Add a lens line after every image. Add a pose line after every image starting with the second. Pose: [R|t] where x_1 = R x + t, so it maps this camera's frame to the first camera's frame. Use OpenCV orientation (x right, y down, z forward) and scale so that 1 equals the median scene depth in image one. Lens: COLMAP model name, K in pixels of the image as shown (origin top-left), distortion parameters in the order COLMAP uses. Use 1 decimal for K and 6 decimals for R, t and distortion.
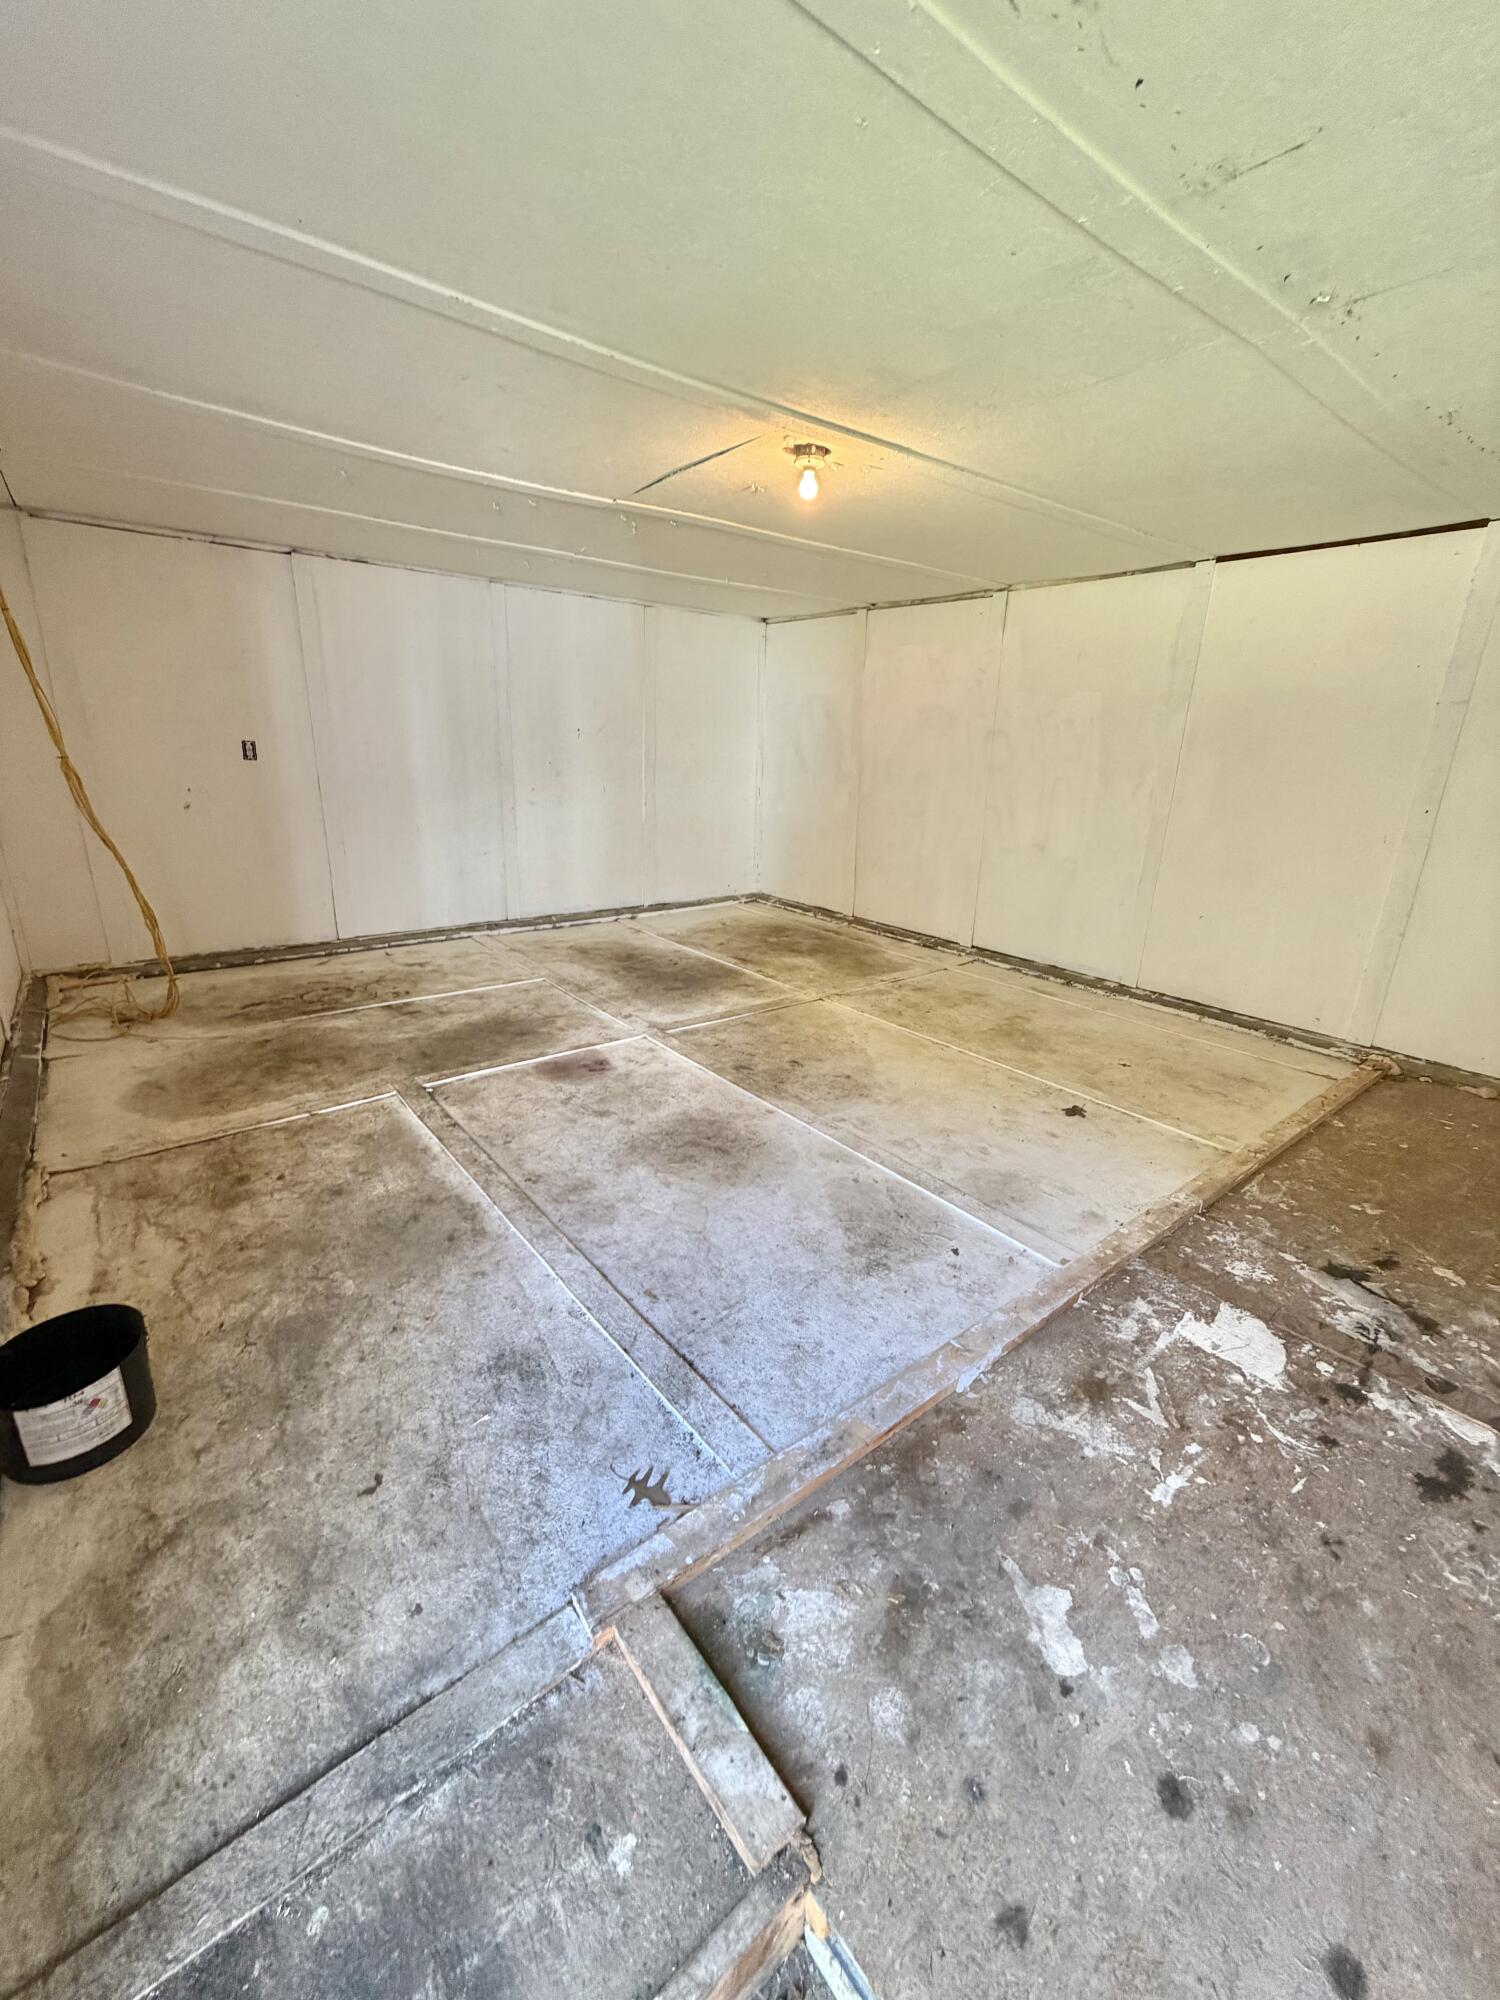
lens RADIAL K [[805.4, 0, 746.9], [0, 805.4, 1001.4], [0, 0, 1]] dist [-0.000987, -0.000352]
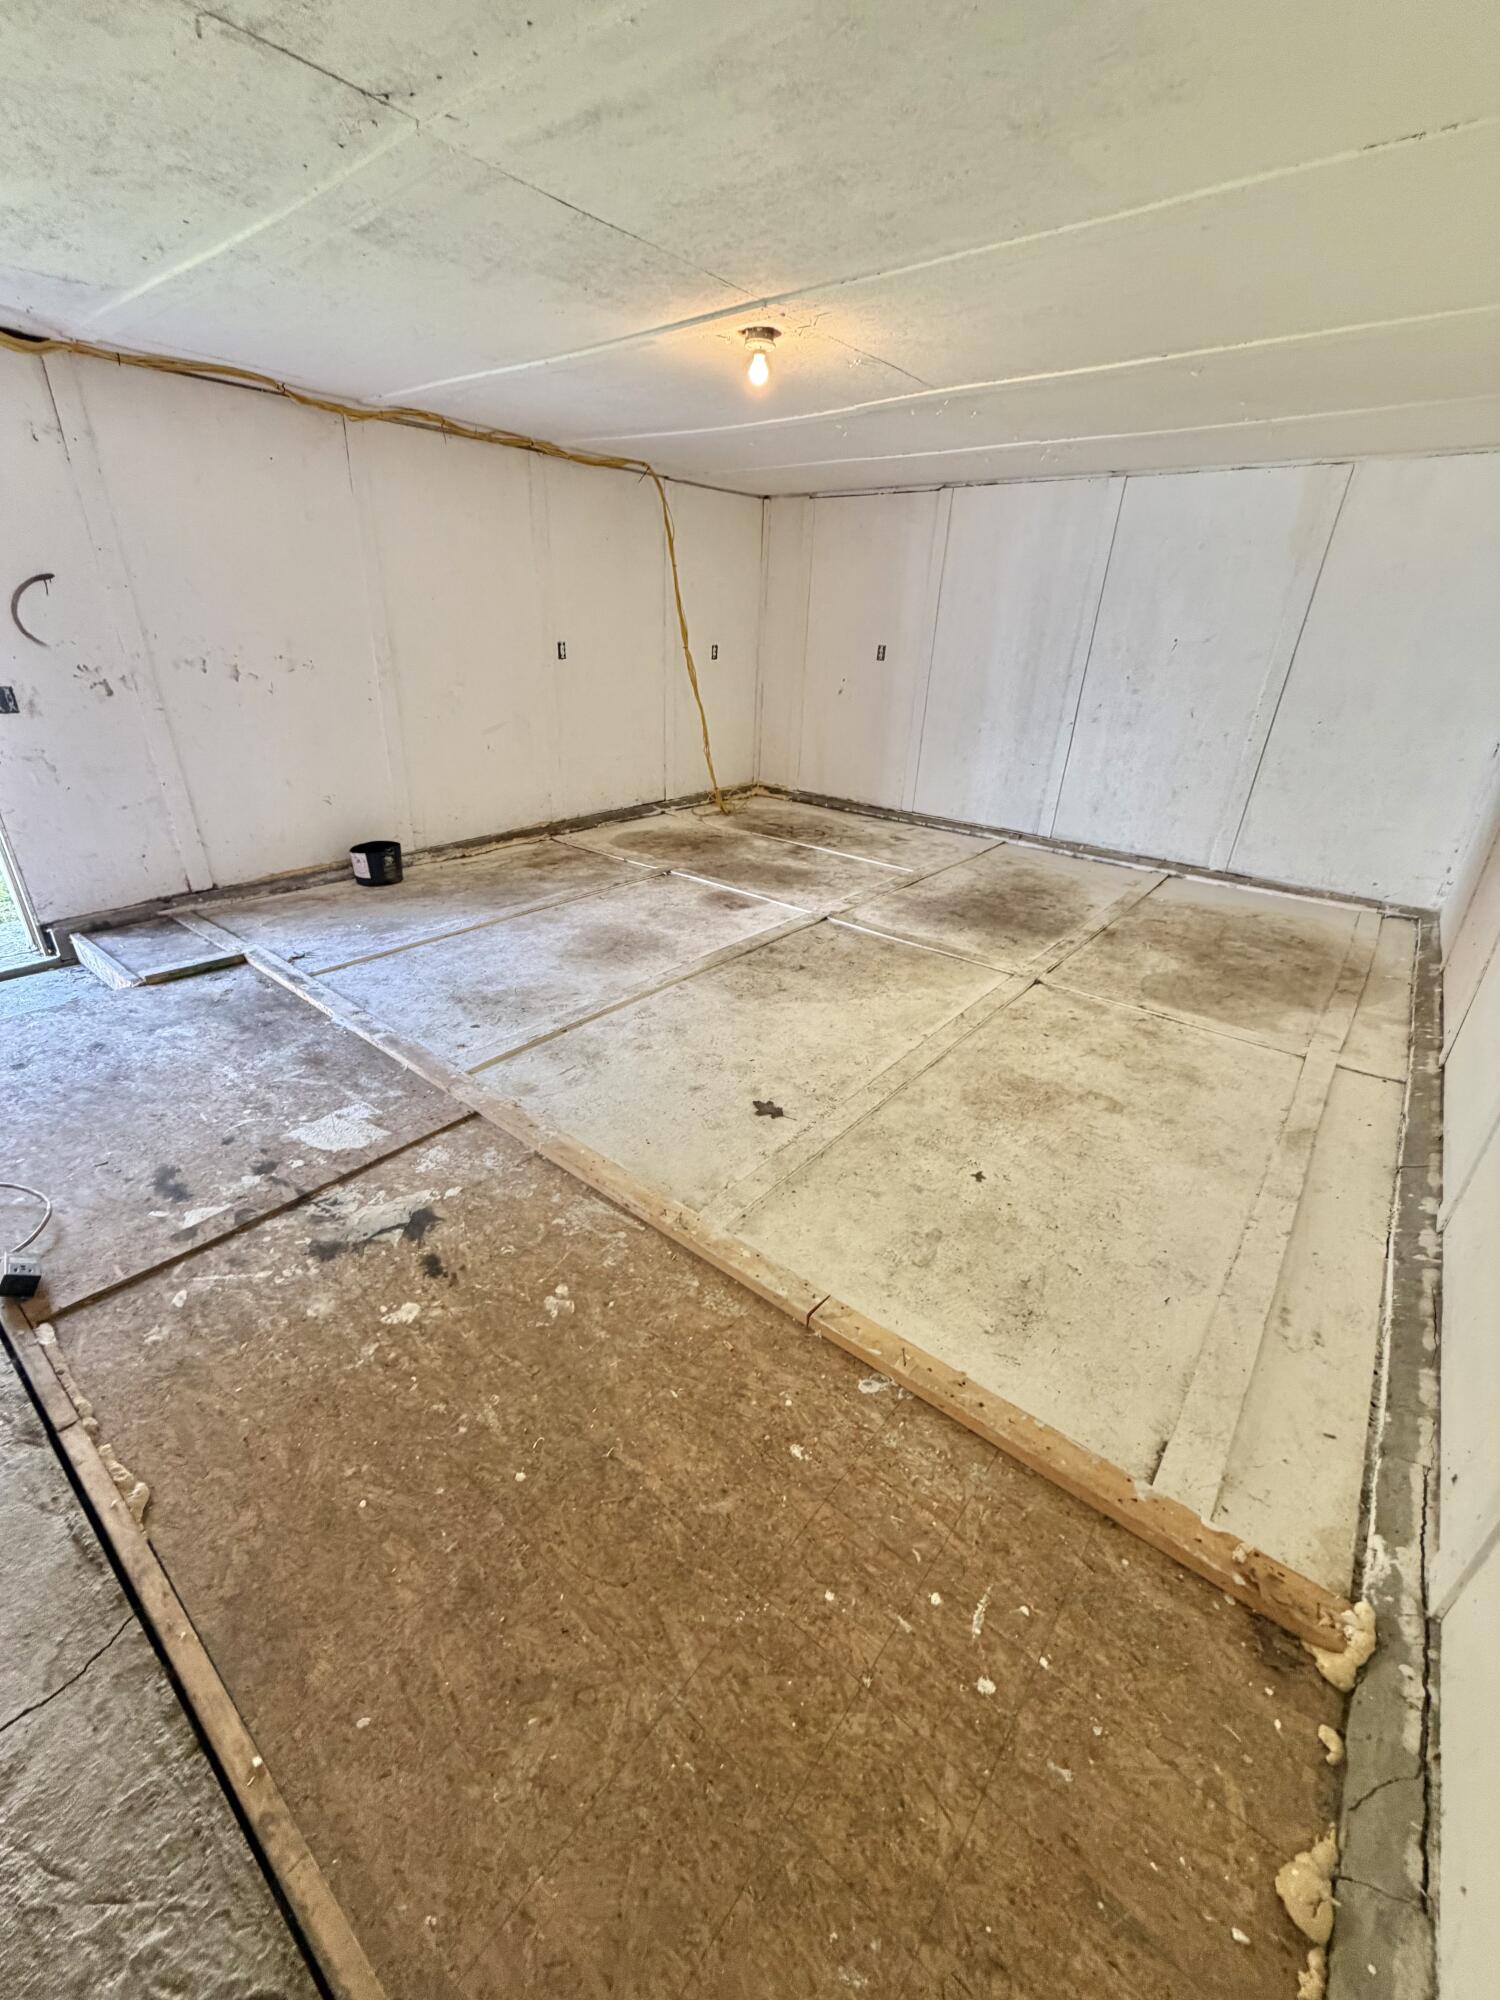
lens RADIAL K [[805.4, 0, 745.0], [0, 805.4, 998.7], [0, 0, 1]] dist [-0.000987, -0.000352]
pose [[0.207785, 0.395249, -0.894764, 0.953951], [-0.330199, 0.889378, 0.316190, -0.184086], [0.920757, 0.229750, 0.315310, 0.618927]]
